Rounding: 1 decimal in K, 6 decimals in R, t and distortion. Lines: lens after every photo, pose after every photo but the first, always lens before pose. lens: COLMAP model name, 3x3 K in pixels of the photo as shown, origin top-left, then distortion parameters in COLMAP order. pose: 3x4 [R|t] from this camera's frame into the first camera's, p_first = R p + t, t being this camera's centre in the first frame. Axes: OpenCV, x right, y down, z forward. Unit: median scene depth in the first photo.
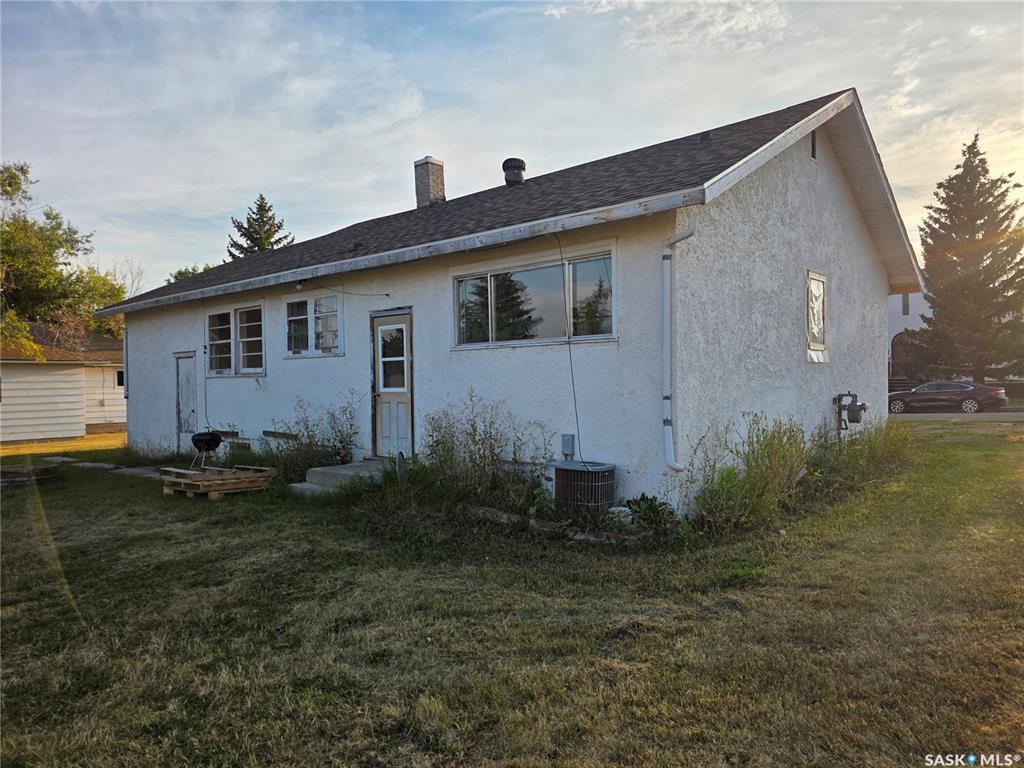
lens RADIAL K [[695.3, 0, 512.0], [0, 695.3, 384.0], [0, 0, 1]] dist [0.075451, -0.102797]
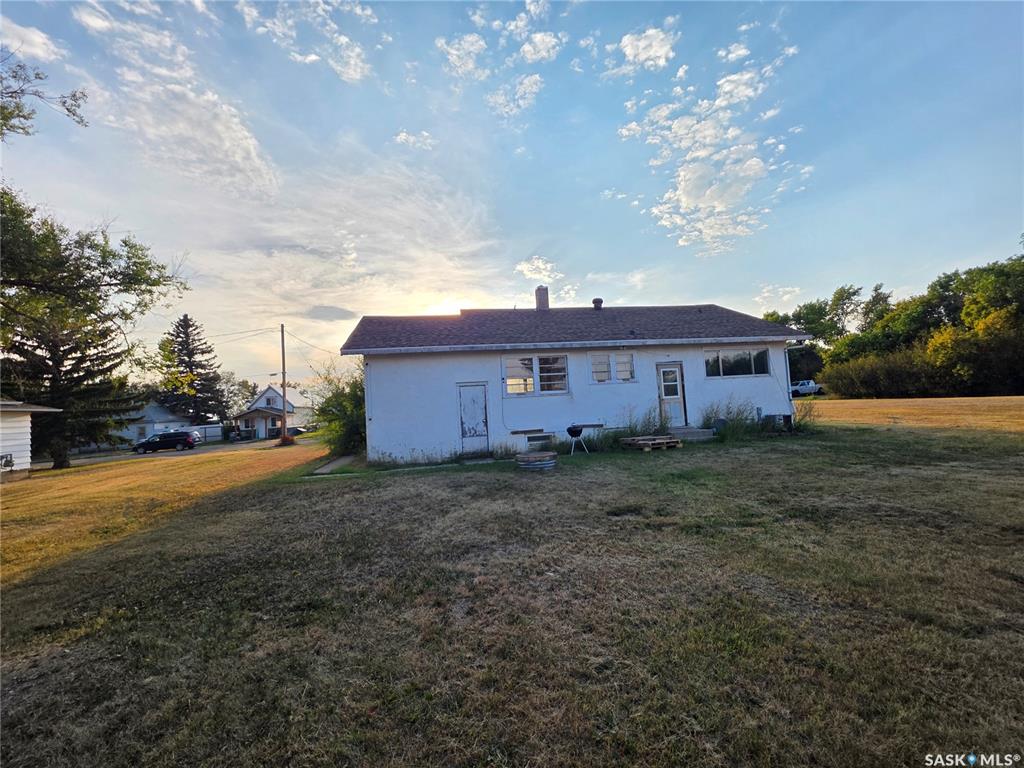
lens RADIAL K [[411.6, 0, 507.3], [0, 411.6, 385.4], [0, 0, 1]] dist [0.002415, 0.000399]
pose [[0.614724, 0.016669, 0.788566, -1.535722], [0.051969, 0.996748, -0.061582, 0.026237], [-0.787028, 0.078837, 0.611859, 0.575142]]
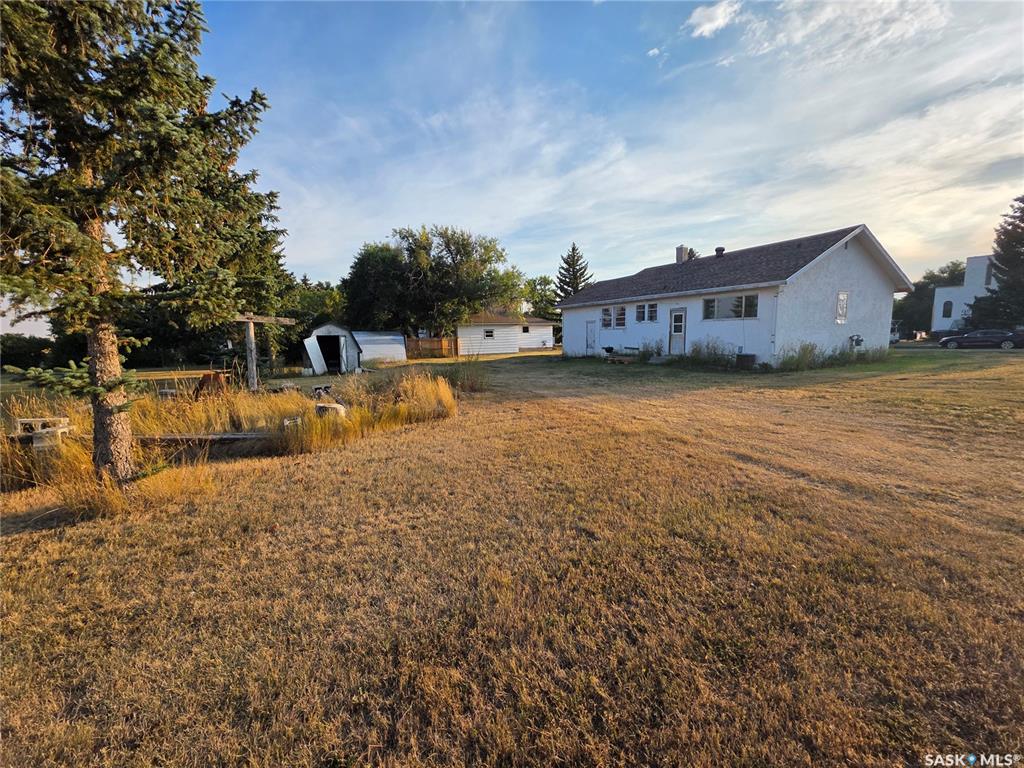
lens RADIAL K [[409.4, 0, 510.6], [0, 409.4, 382.8], [0, 0, 1]] dist [0.000088, 0.000444]
pose [[0.923043, 0.046841, -0.381834, -0.148182], [0.000515, 0.992408, 0.122985, 0.001097], [0.384696, -0.113717, 0.916012, -1.045209]]
